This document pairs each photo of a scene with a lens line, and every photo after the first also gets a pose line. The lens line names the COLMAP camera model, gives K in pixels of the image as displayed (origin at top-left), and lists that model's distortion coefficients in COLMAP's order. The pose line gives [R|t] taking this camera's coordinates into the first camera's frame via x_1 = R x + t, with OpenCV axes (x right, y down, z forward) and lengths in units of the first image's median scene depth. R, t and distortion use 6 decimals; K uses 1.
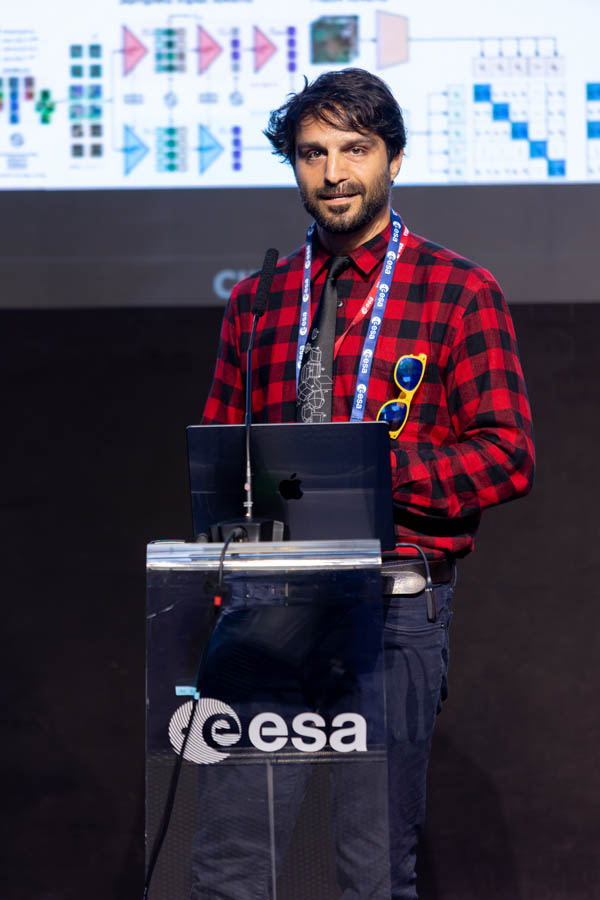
lens RADIAL K [[4997.7, 0, 298.4], [0, 4997.7, 456.9], [0, 0, 1]] dist [-0.135084, 0.000000]
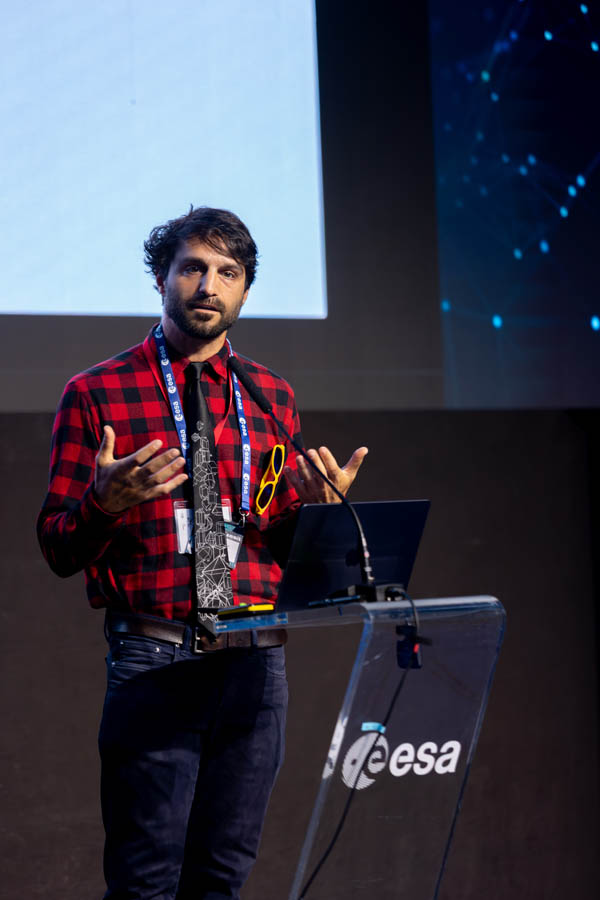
lens RADIAL K [[4360.3, 0, 309.5], [0, 4360.3, 446.1], [0, 0, 1]] dist [-0.177963, 0.000000]
pose [[0.720081, 0.006813, 0.693856, -0.743282], [0.014200, 0.999598, -0.024552, 0.005531], [-0.693744, 0.027532, 0.719695, 0.265151]]
